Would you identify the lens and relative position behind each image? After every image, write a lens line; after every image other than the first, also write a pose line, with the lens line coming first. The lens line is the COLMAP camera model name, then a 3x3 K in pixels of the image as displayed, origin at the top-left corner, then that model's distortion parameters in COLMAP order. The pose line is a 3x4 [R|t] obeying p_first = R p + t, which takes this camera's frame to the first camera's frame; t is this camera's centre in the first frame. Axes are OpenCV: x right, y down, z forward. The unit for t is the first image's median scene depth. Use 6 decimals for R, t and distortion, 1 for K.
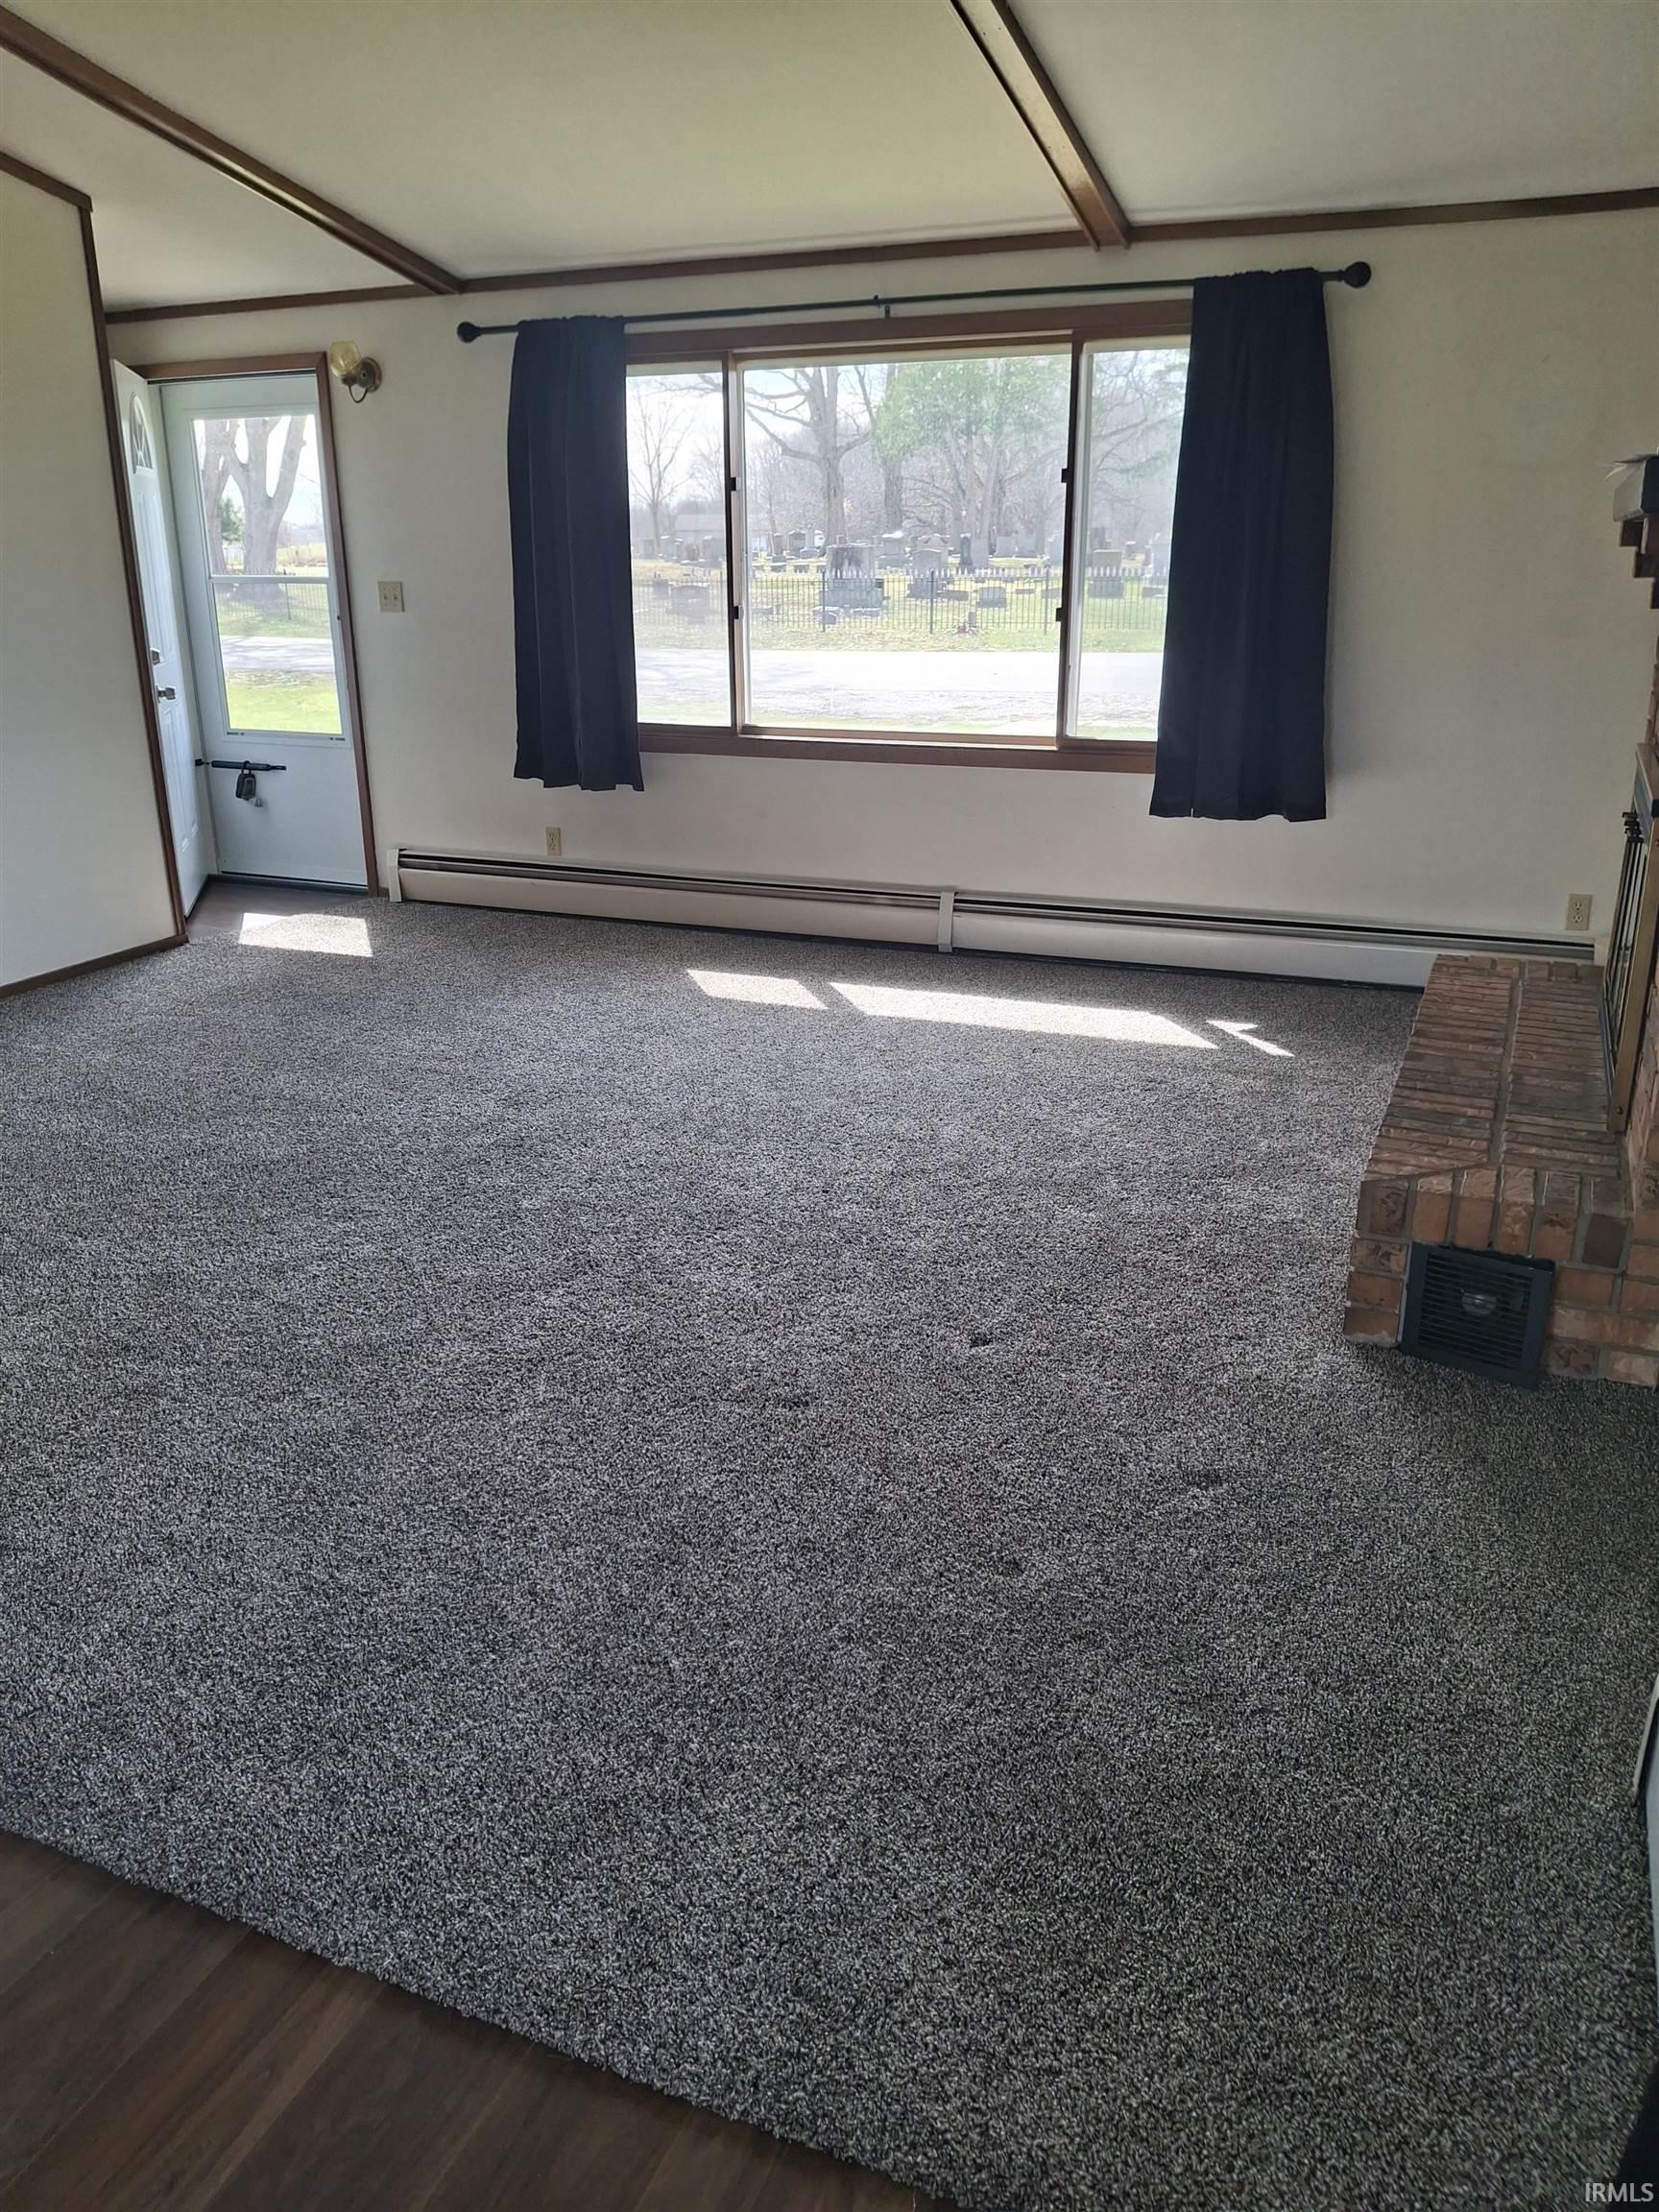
lens RADIAL K [[1643.0, 0, 819.3], [0, 1643.0, 1103.3], [0, 0, 1]] dist [0.120729, -0.237303]
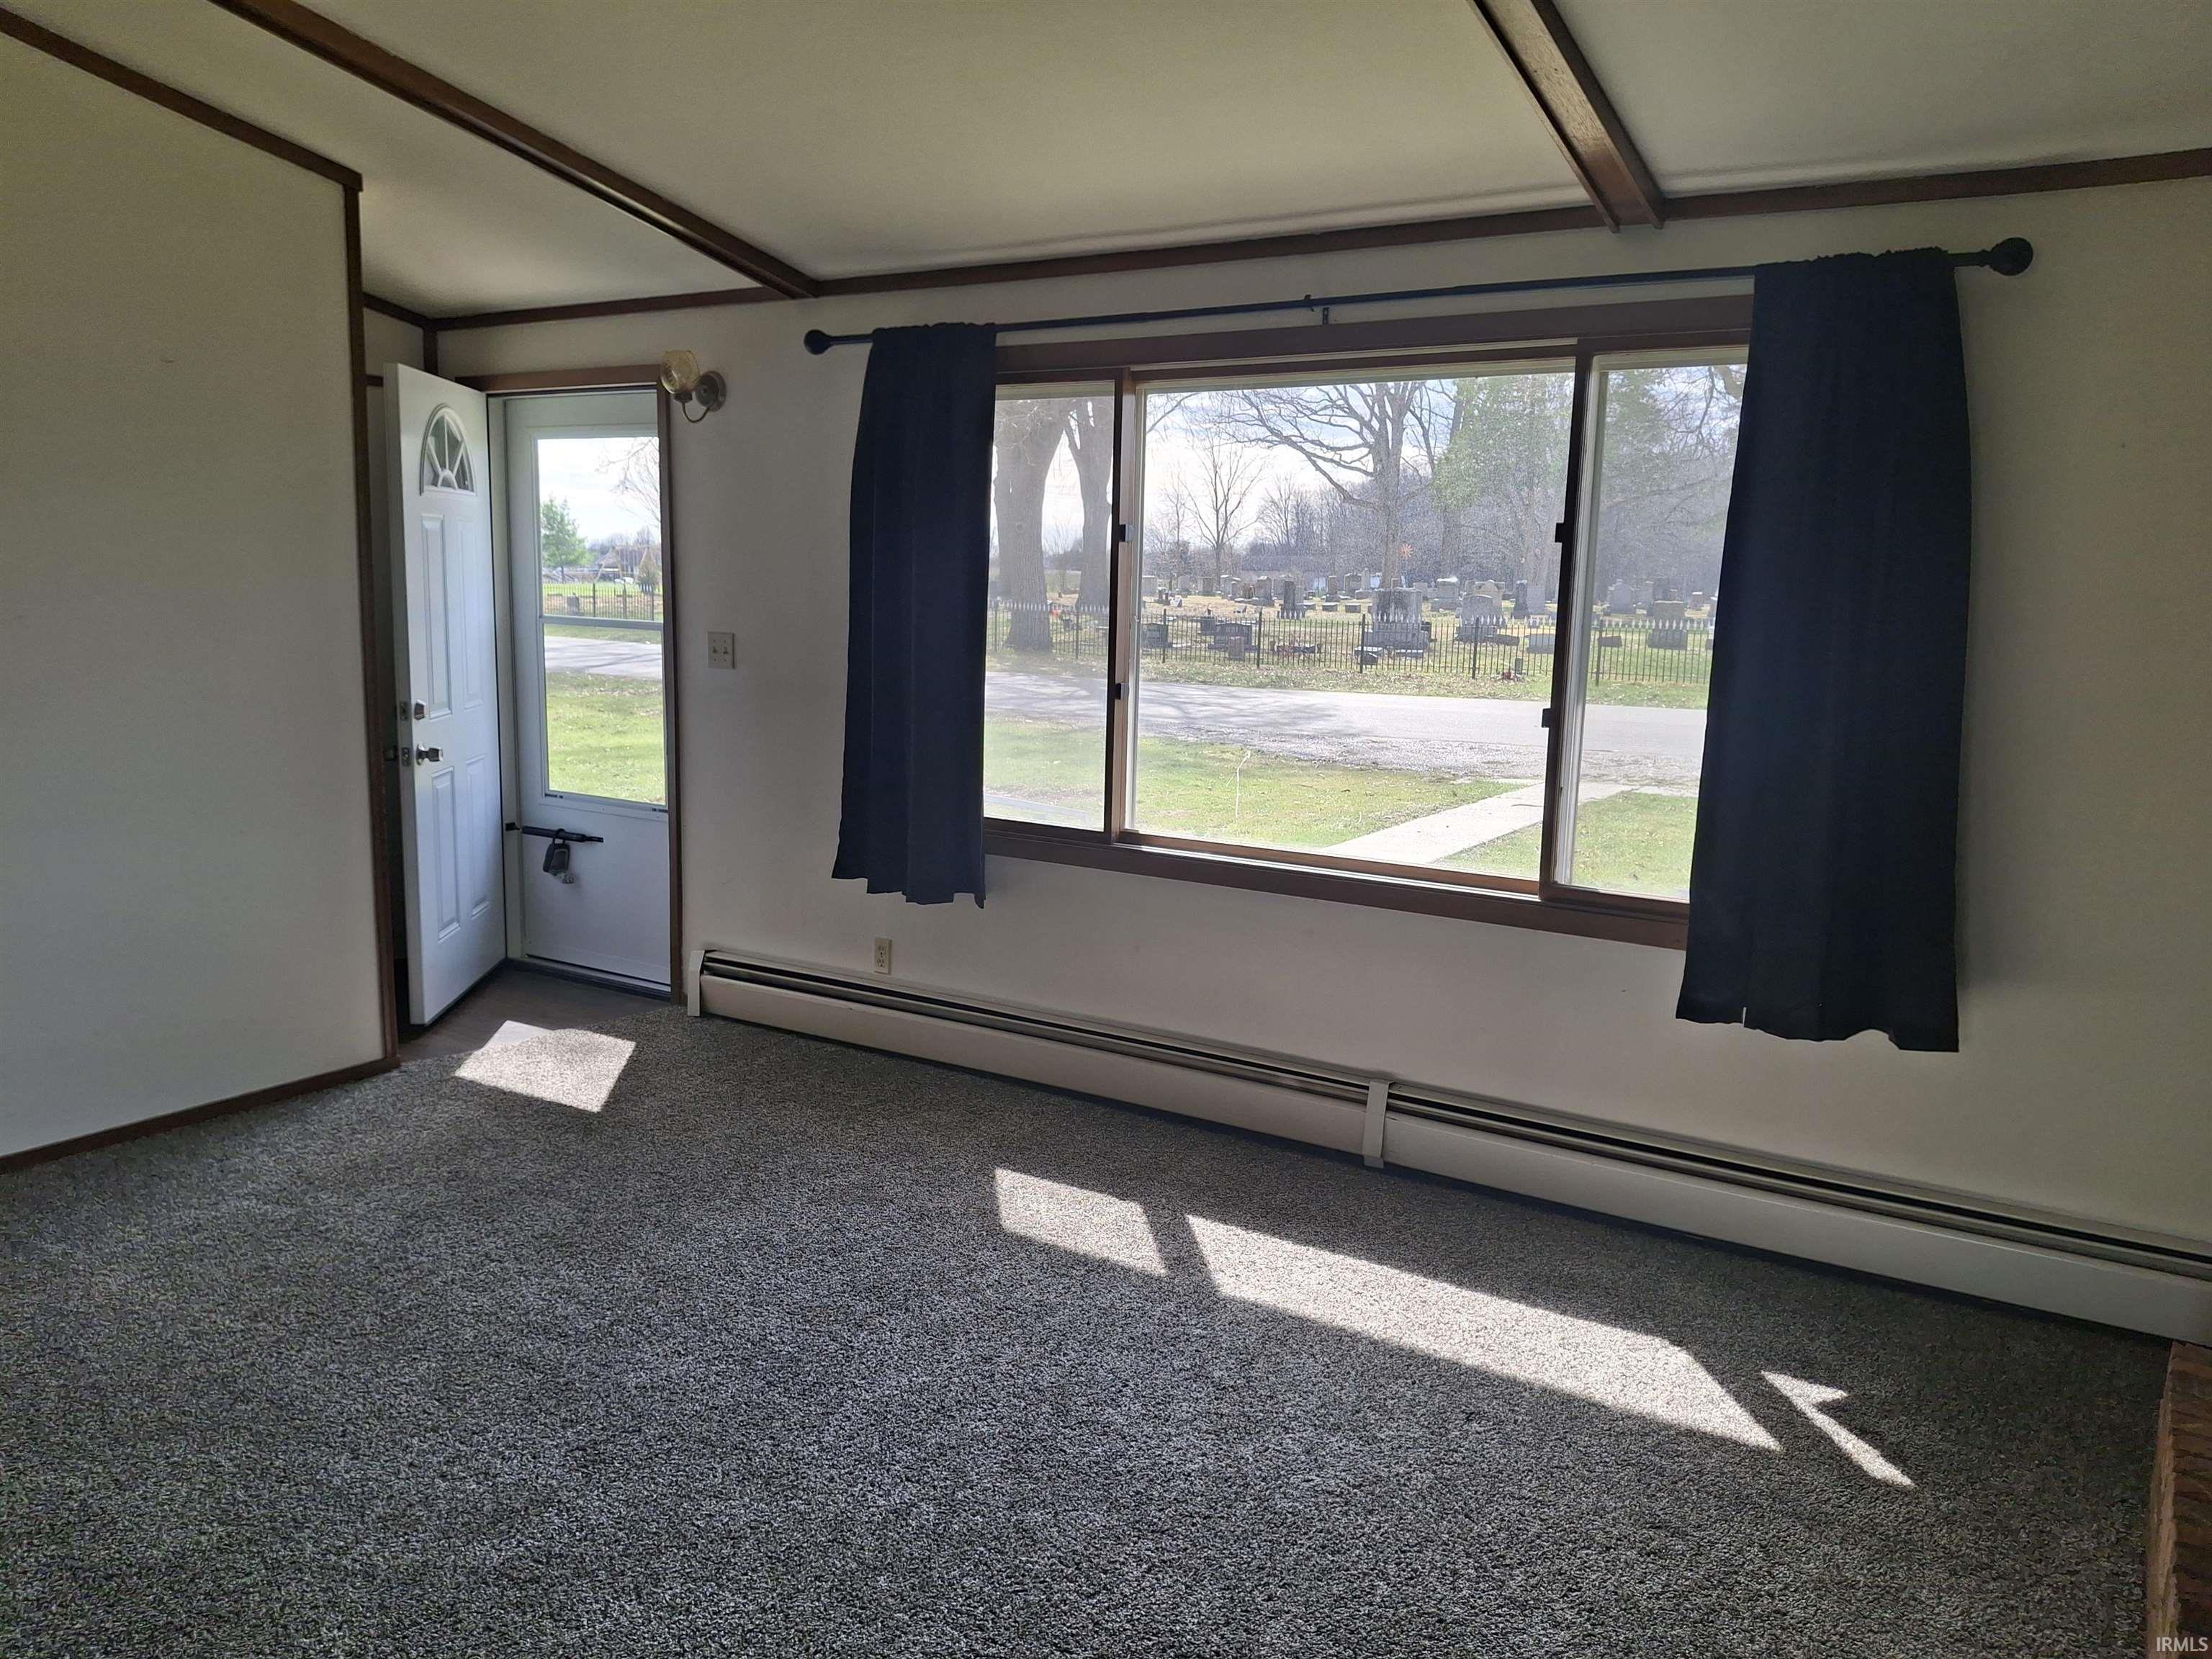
lens RADIAL K [[1643.0, 0, 1114.0], [0, 1643.0, 834.6], [0, 0, 1]] dist [0.120729, -0.237303]
pose [[0.986871, 0.056304, -0.151376, 0.069865], [-0.081364, 0.982960, -0.164831, -0.111181], [0.139516, 0.174983, 0.974636, 0.288671]]
